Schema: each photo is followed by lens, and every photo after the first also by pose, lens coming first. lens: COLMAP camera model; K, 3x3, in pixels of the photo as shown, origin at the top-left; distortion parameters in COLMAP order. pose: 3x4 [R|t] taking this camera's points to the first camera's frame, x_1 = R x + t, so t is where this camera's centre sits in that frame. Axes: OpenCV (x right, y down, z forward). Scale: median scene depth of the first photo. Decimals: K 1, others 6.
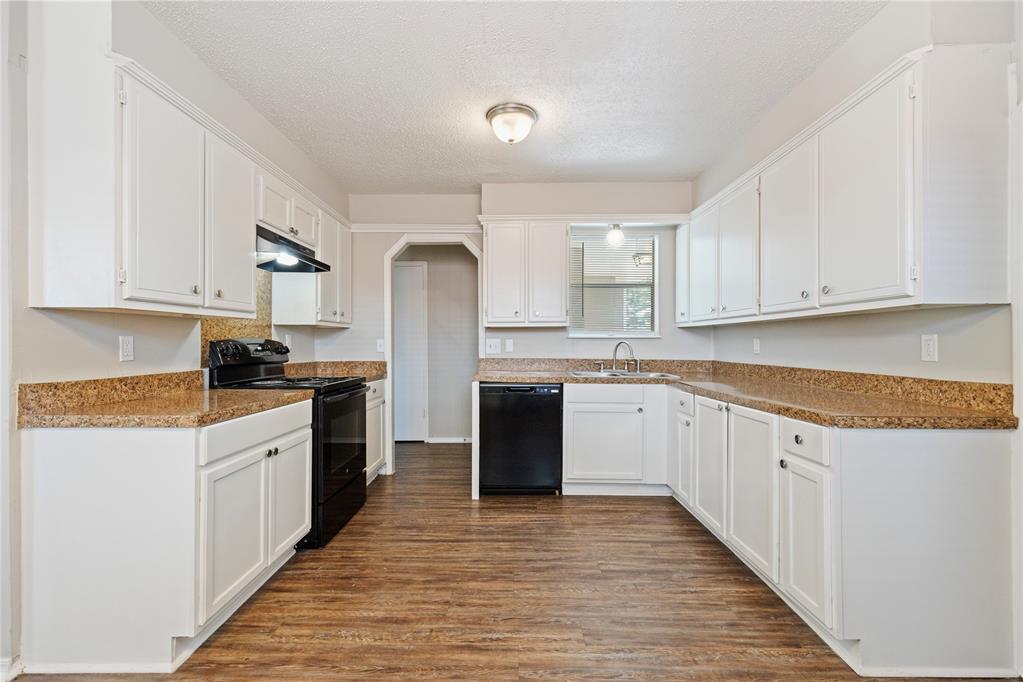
lens RADIAL K [[462.8, 0, 512.3], [0, 462.8, 343.5], [0, 0, 1]] dist [0.006926, -0.000404]
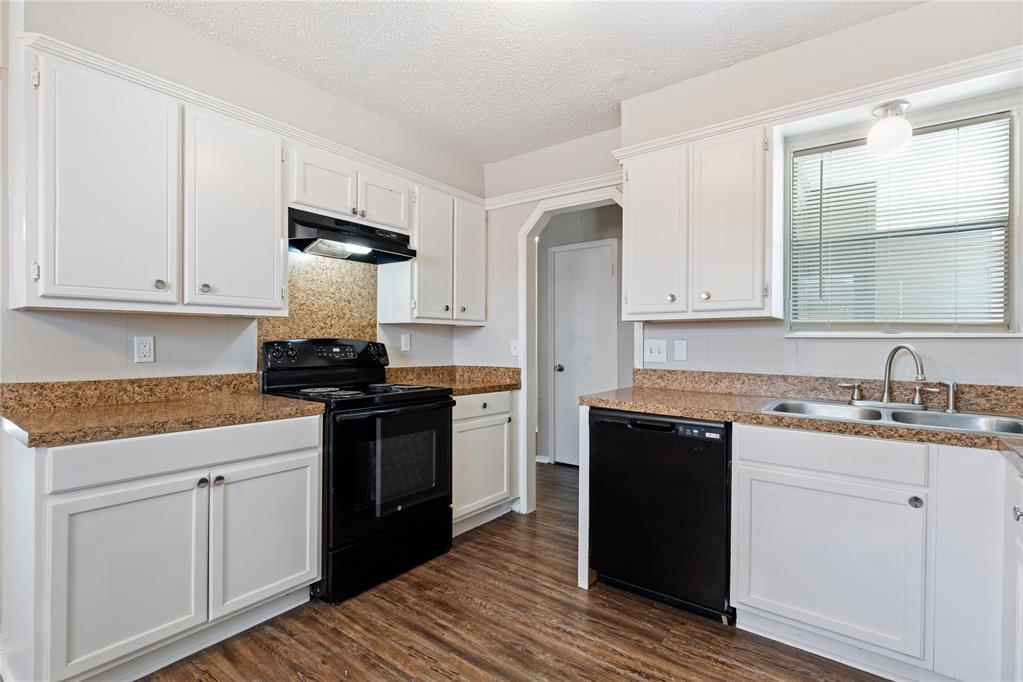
lens RADIAL K [[485.2, 0, 508.8], [0, 485.2, 343.8], [0, 0, 1]] dist [0.001620, -0.001709]
pose [[0.797128, 0.006165, -0.603778, 0.264727], [-0.006169, 0.999979, 0.002067, -0.005216], [0.603778, 0.002077, 0.797150, 0.429041]]
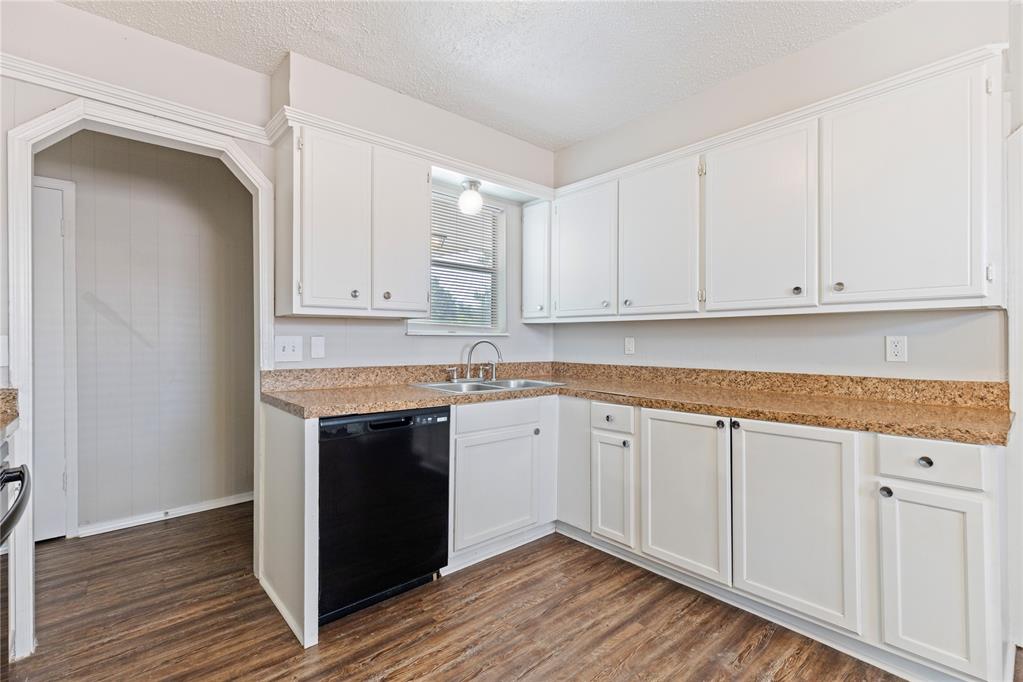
lens RADIAL K [[462.8, 0, 511.5], [0, 462.8, 337.8], [0, 0, 1]] dist [0.006926, -0.000404]
pose [[0.745139, 0.003281, 0.666902, -0.281497], [-0.000380, 0.999990, -0.004495, -0.006457], [-0.666910, 0.003096, 0.745132, 0.499213]]
